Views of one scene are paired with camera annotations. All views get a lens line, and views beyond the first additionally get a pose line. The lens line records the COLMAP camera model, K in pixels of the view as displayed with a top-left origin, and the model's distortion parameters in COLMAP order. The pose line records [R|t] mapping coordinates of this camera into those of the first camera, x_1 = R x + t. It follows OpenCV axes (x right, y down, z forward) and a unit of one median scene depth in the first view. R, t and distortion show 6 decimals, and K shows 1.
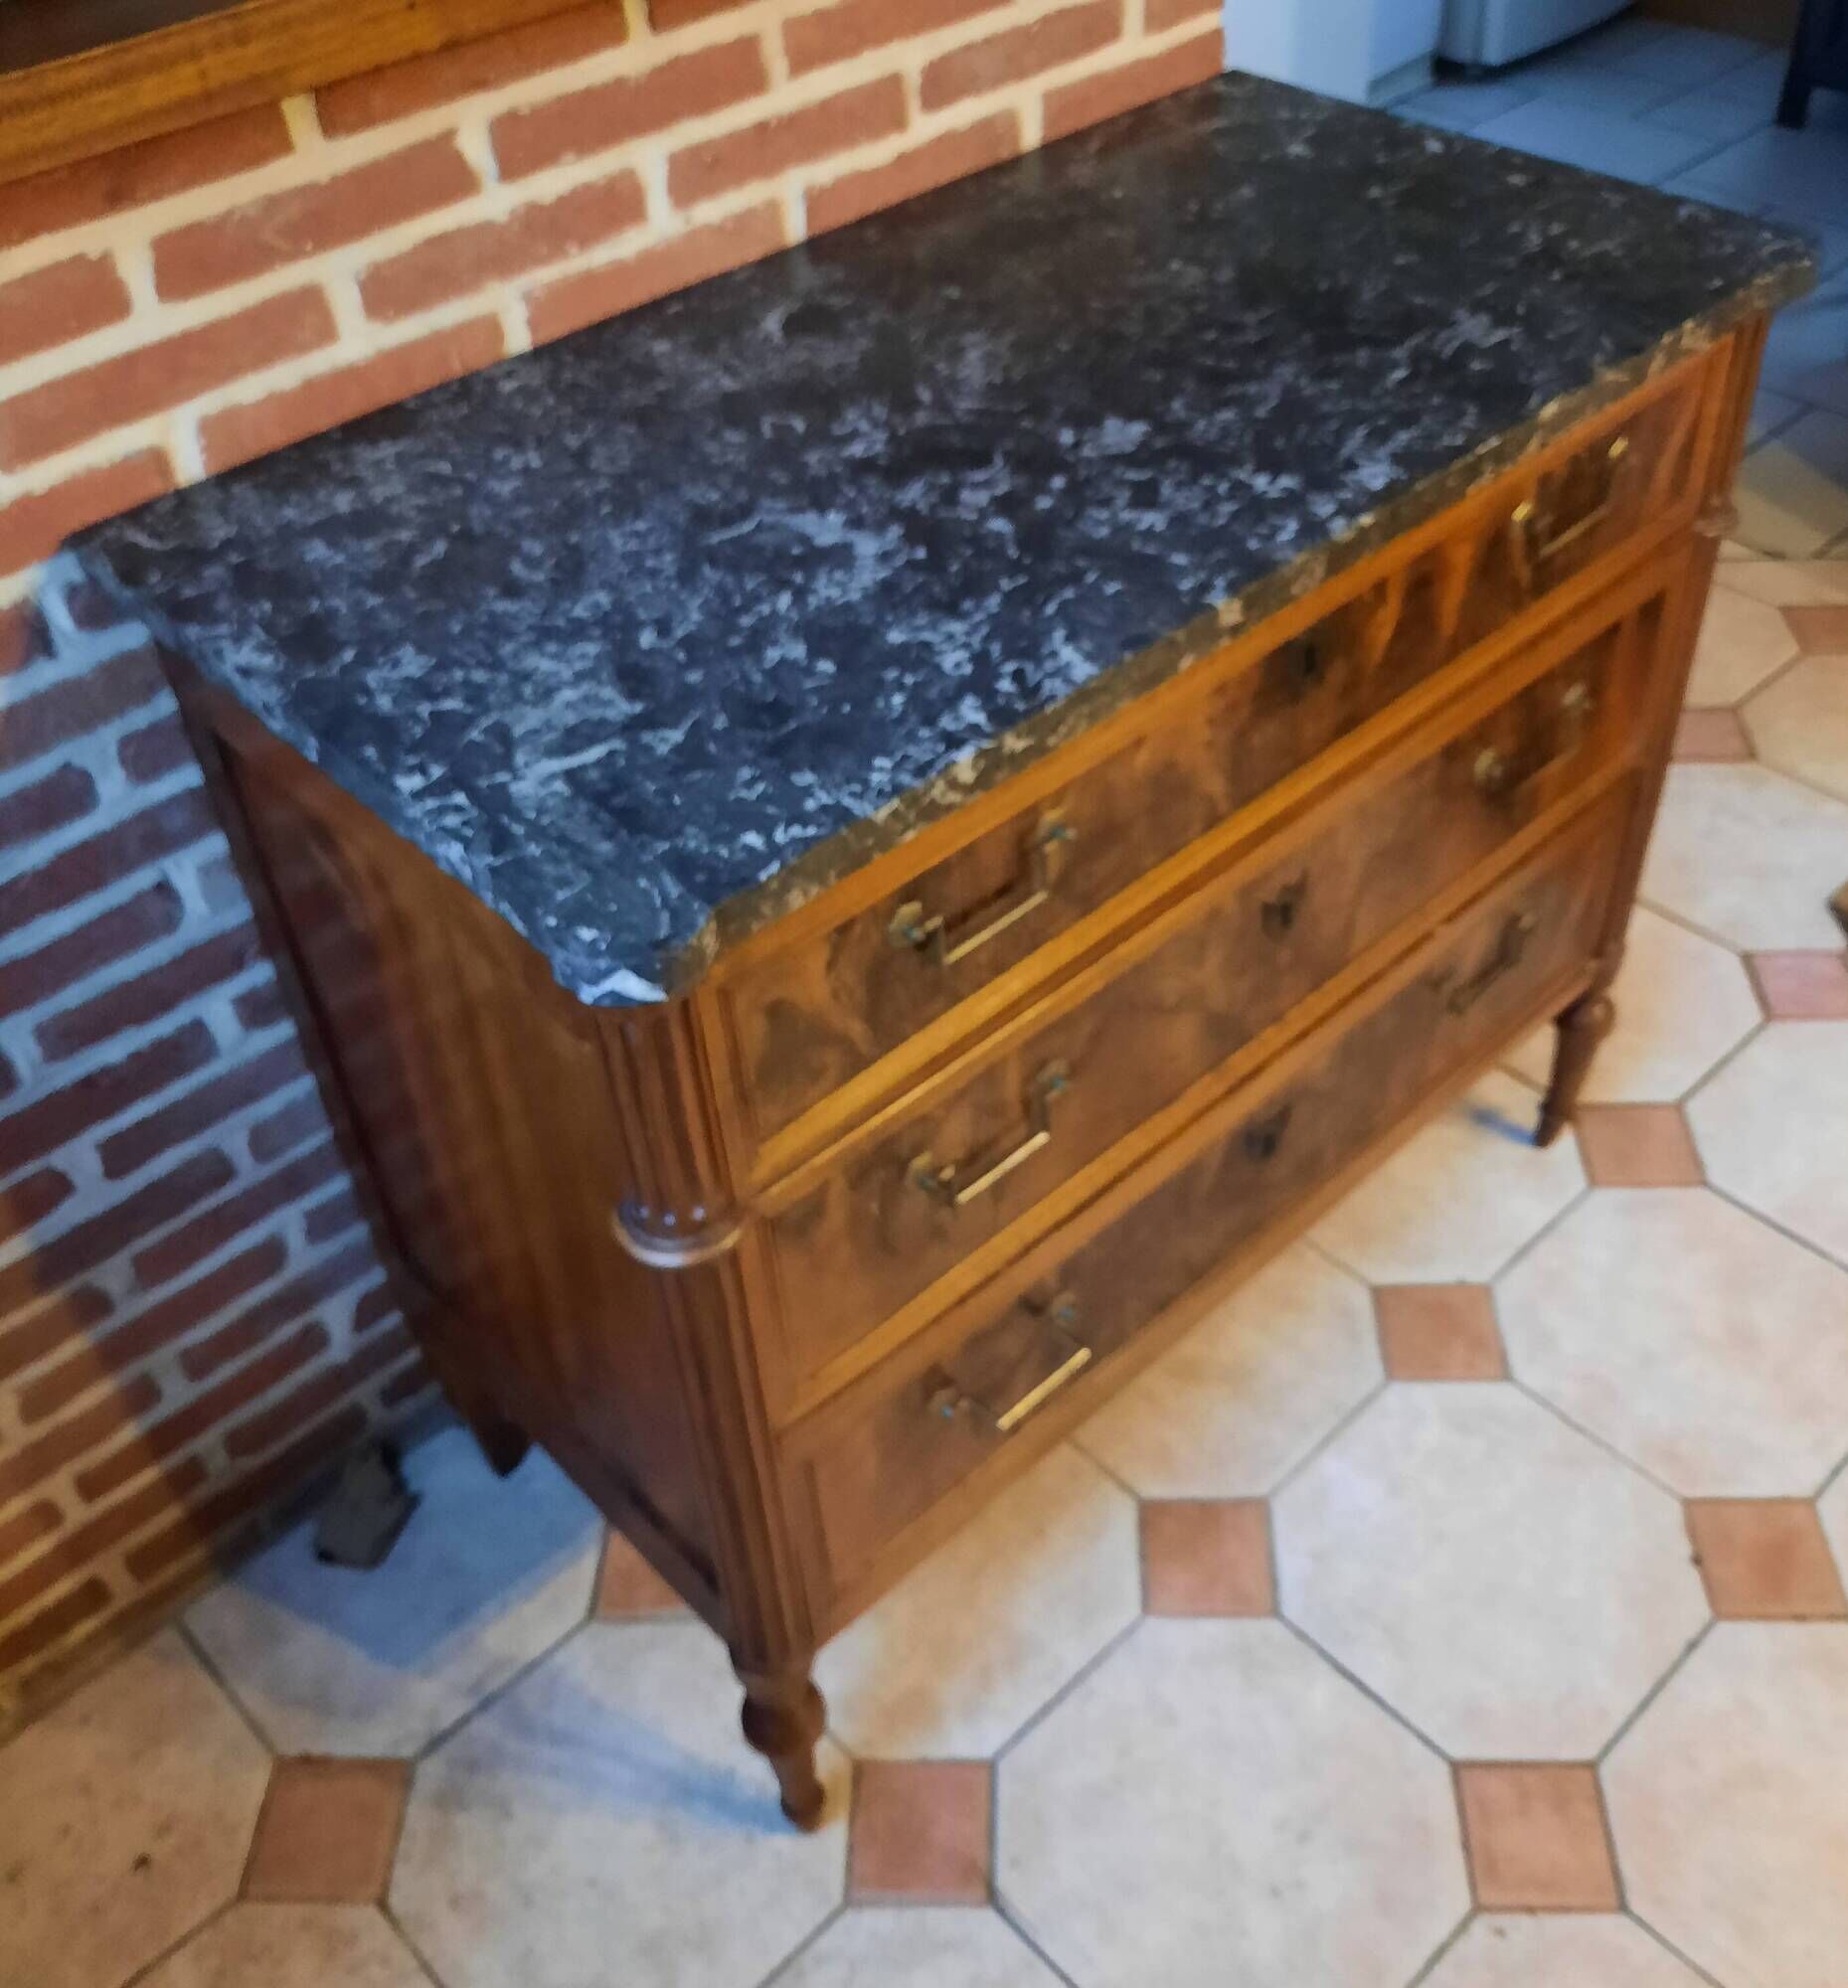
lens RADIAL K [[1997.8, 0, 983.5], [0, 1997.8, 938.1], [0, 0, 1]] dist [0.013061, 0.000000]
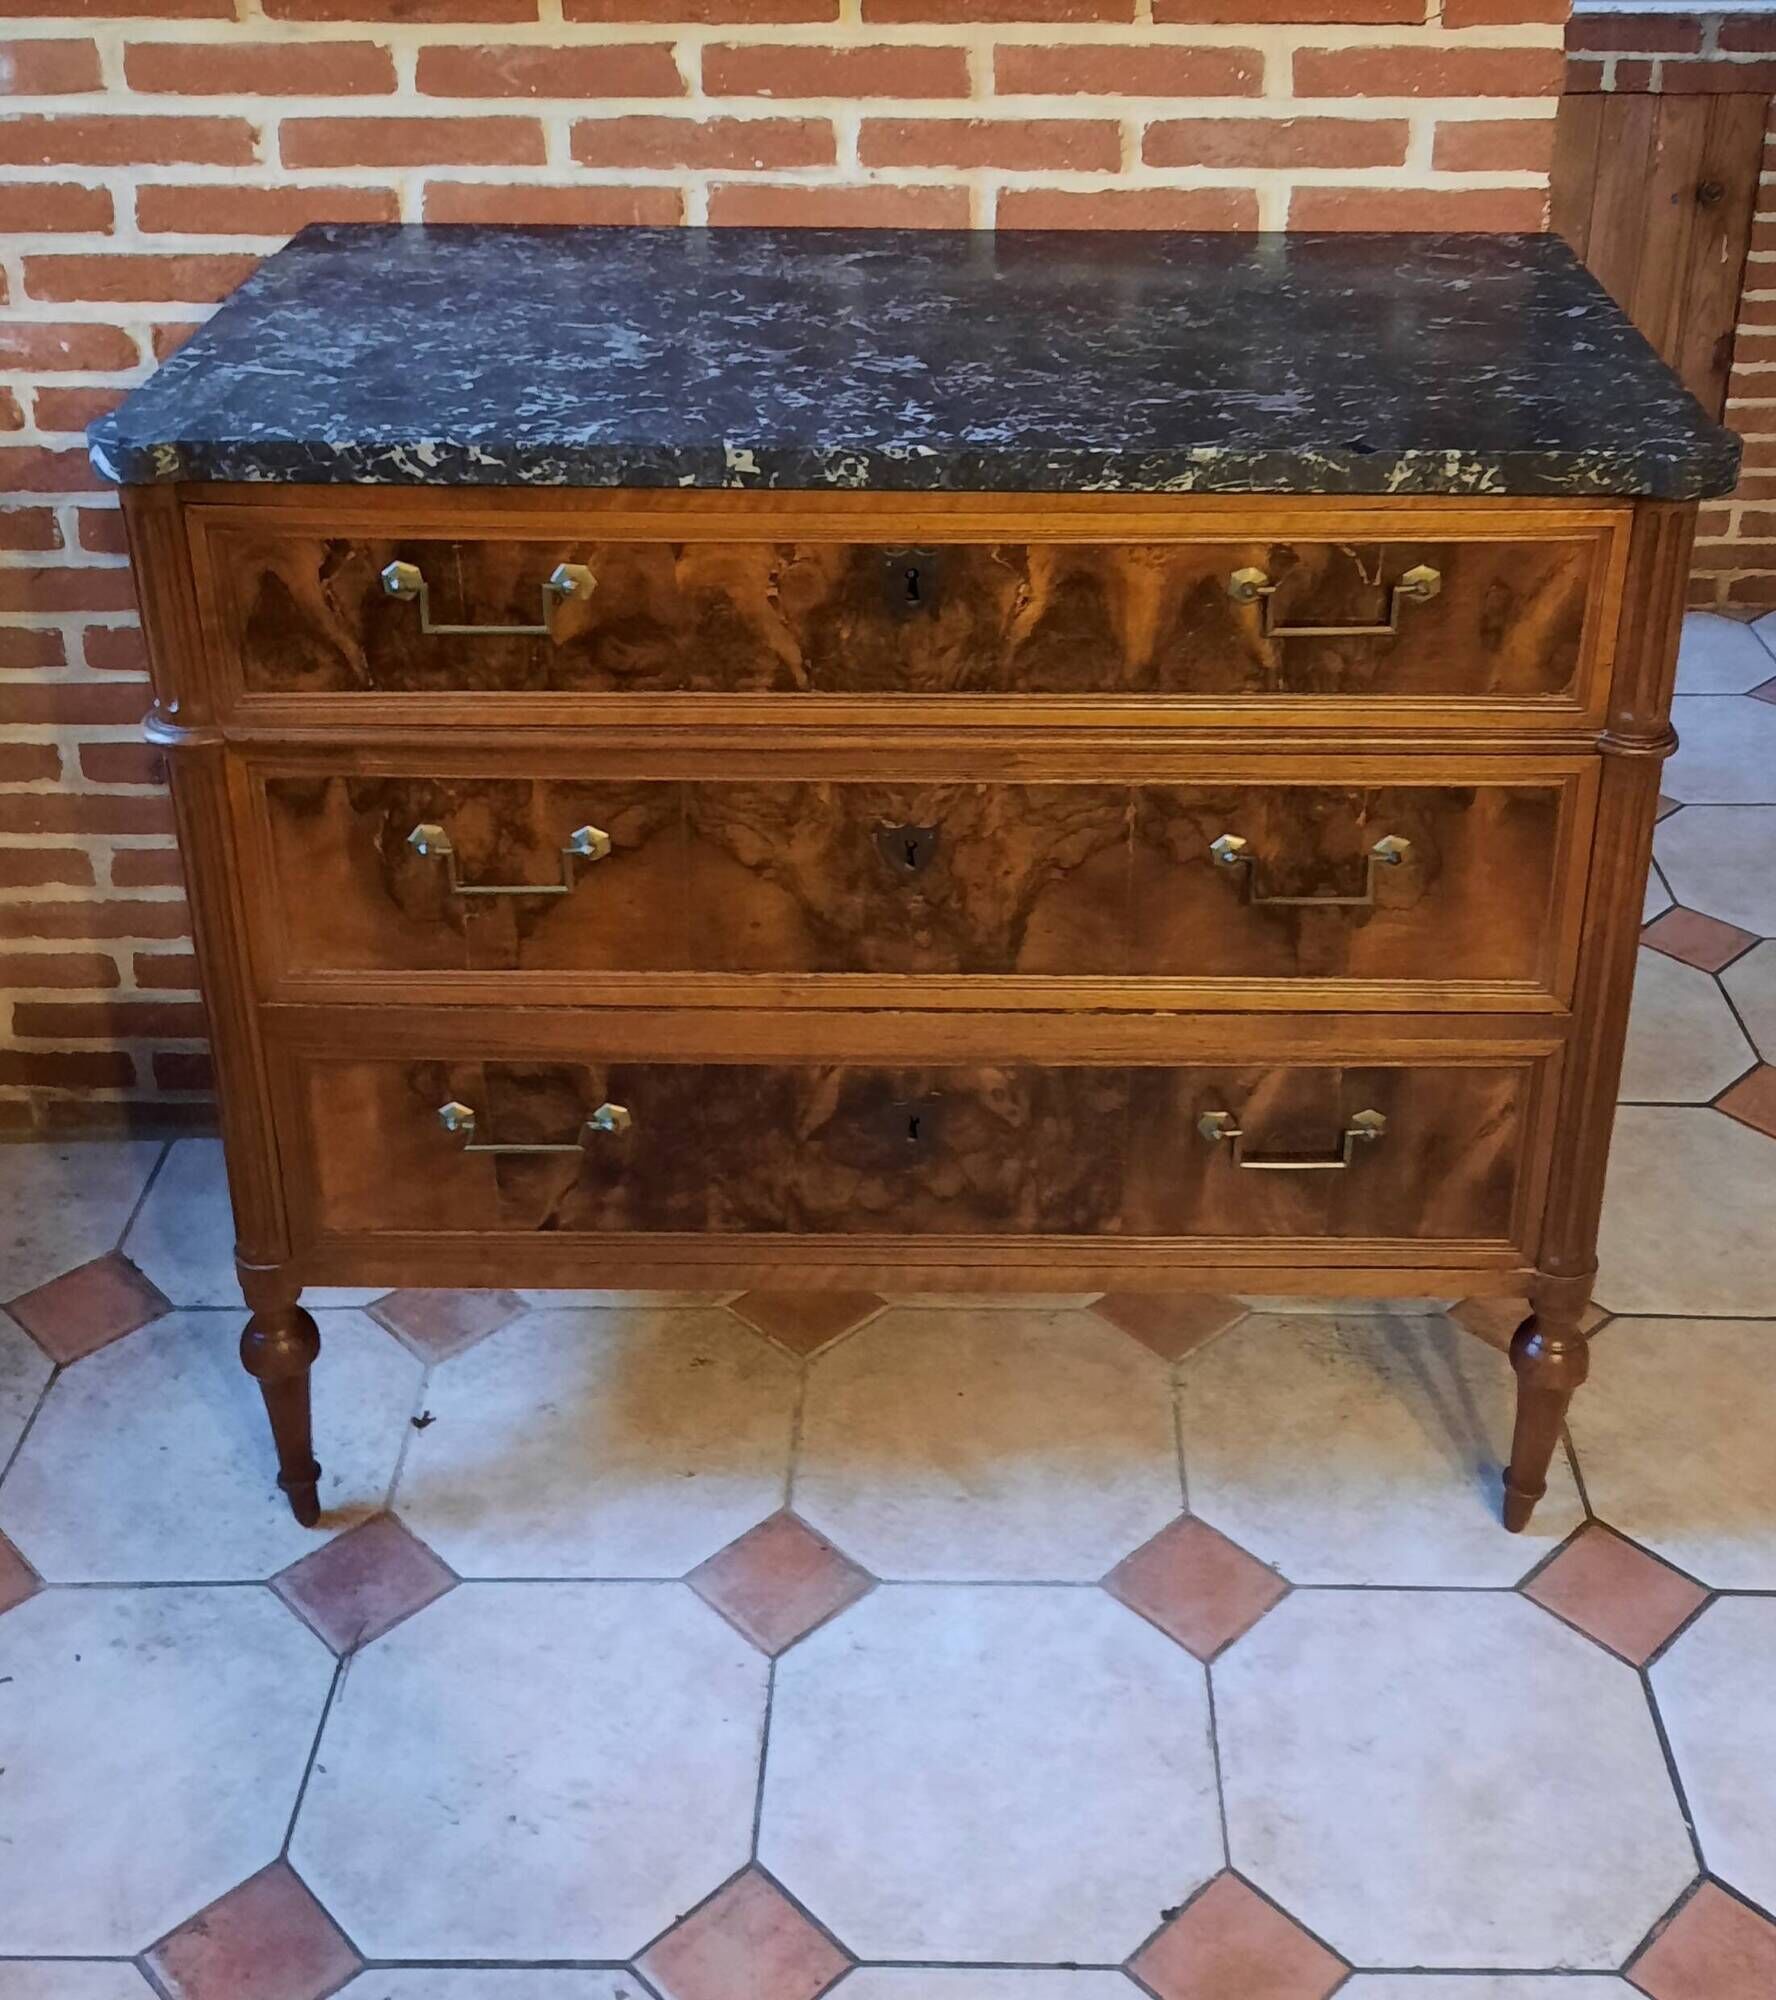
lens RADIAL K [[2428.5, 0, 973.3], [0, 2428.5, 703.2], [0, 0, 1]] dist [0.043657, 0.000000]
pose [[0.716433, 0.336515, -0.611131, 0.955030], [-0.488536, 0.867344, -0.095118, 0.025103], [0.498053, 0.366705, 0.785793, 0.002958]]
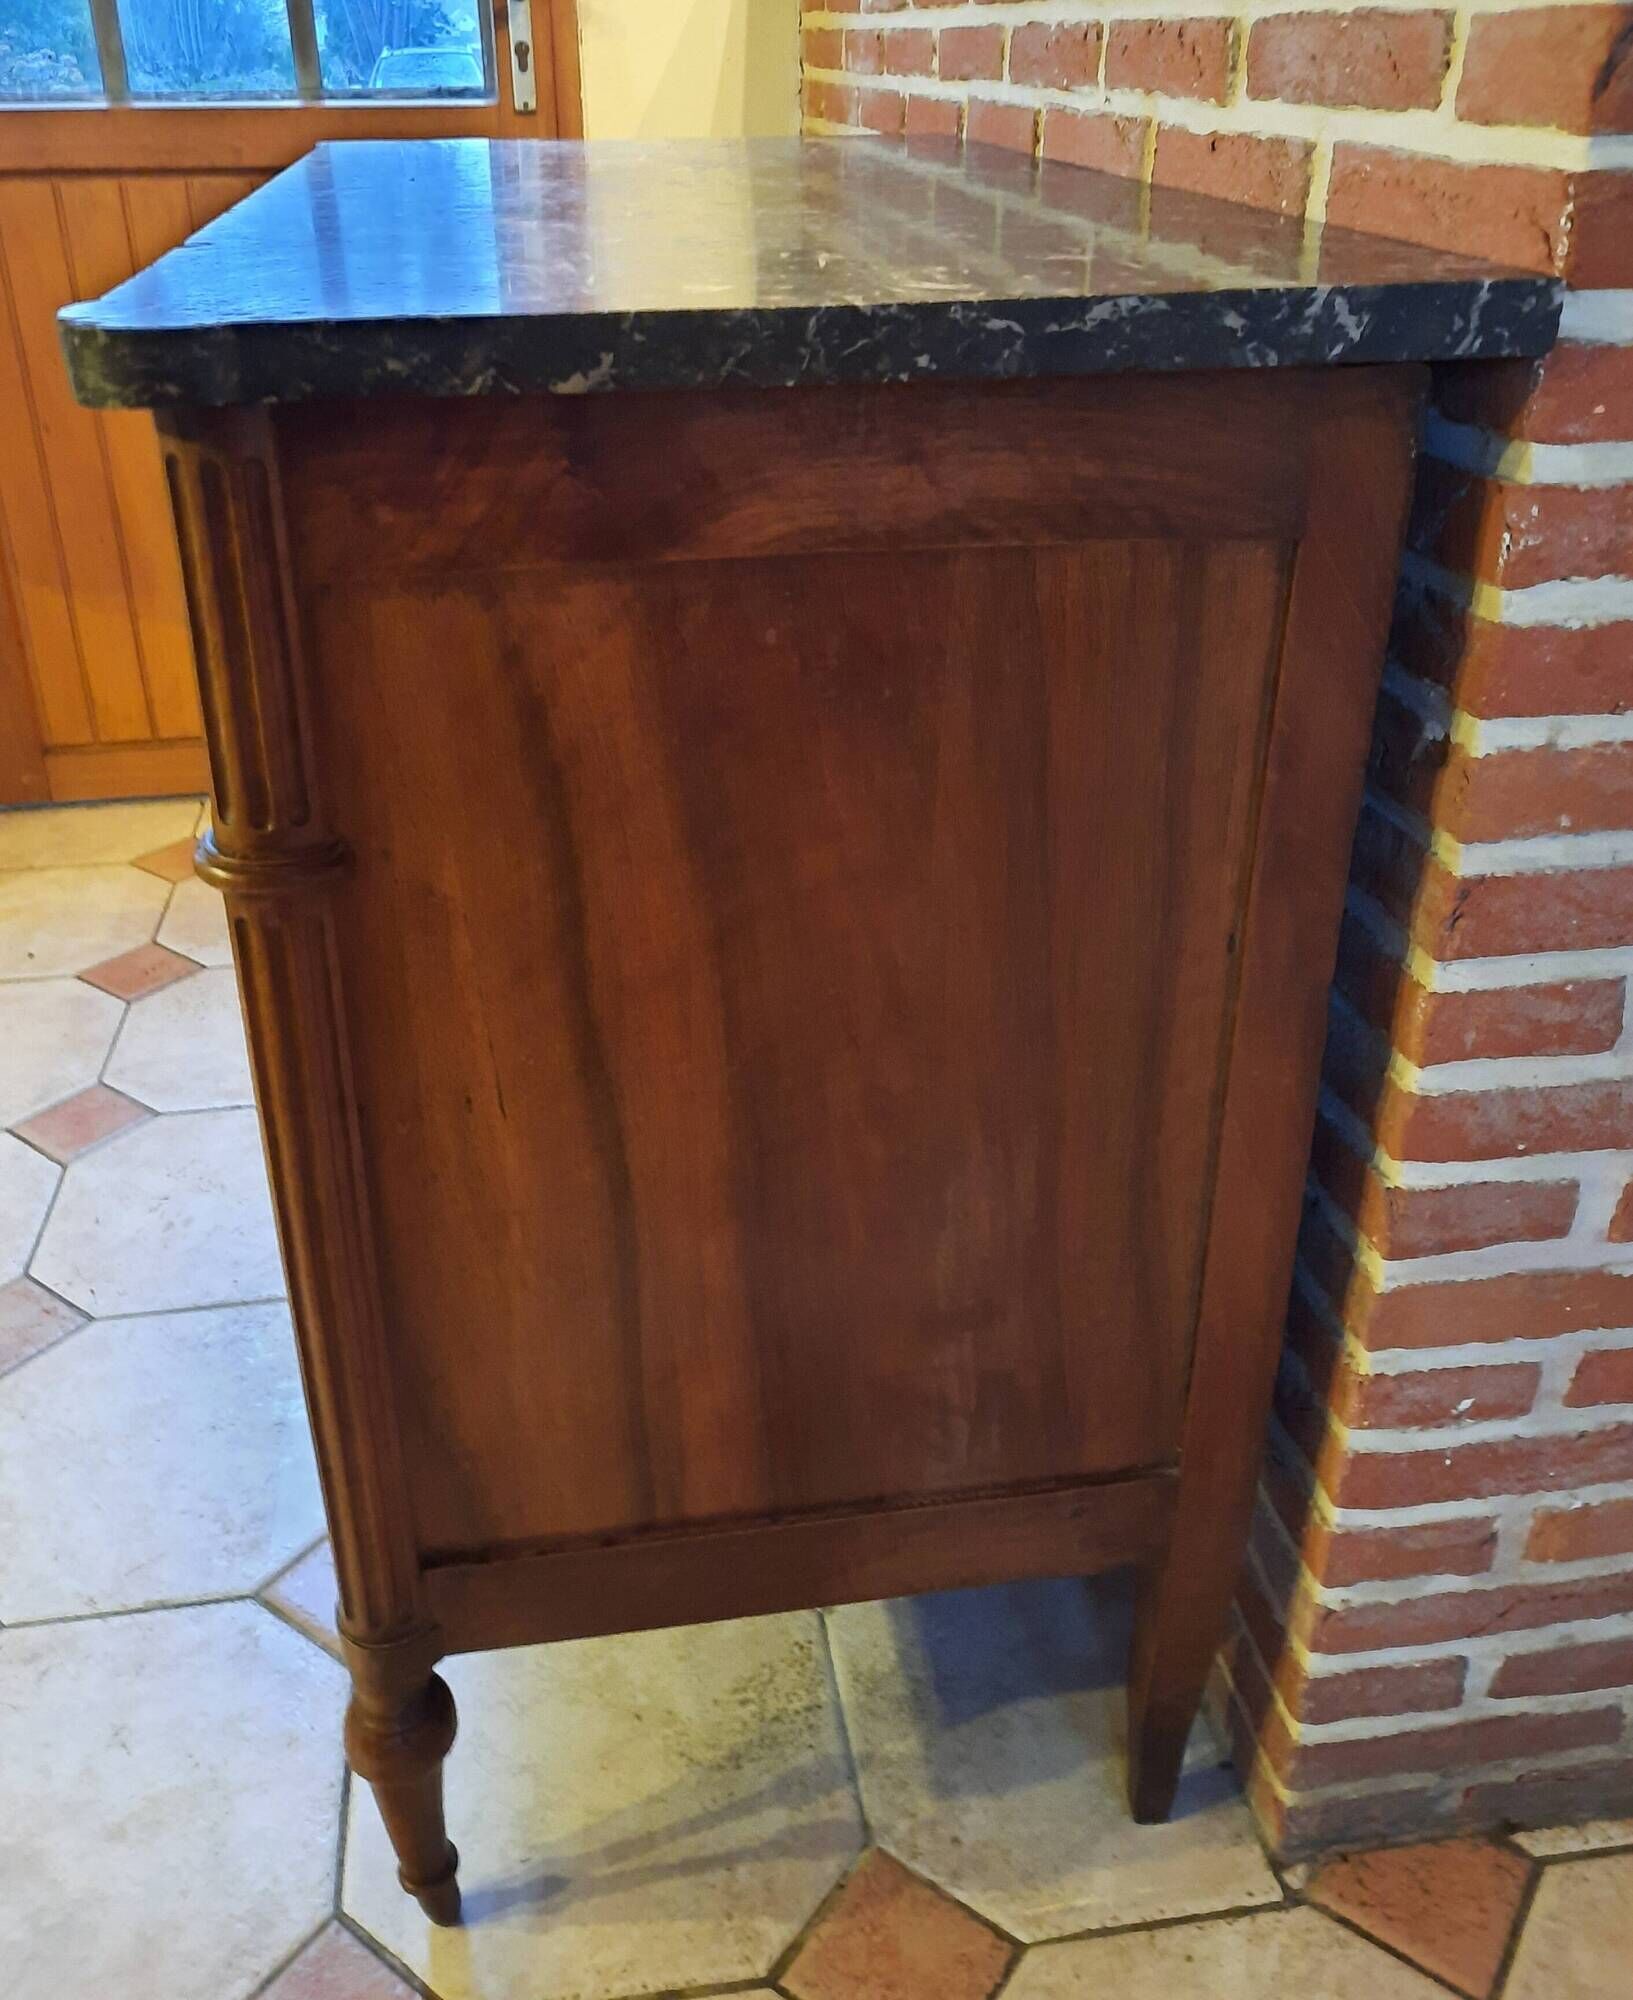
lens RADIAL K [[1722.4, 0, 744.7], [0, 1722.4, 871.4], [0, 0, 1]] dist [-0.001499, 0.008452]
pose [[-0.589387, 0.396231, -0.704006, 0.726845], [-0.511060, 0.492034, 0.704783, -0.717101], [0.625652, 0.775179, -0.087501, 1.339933]]
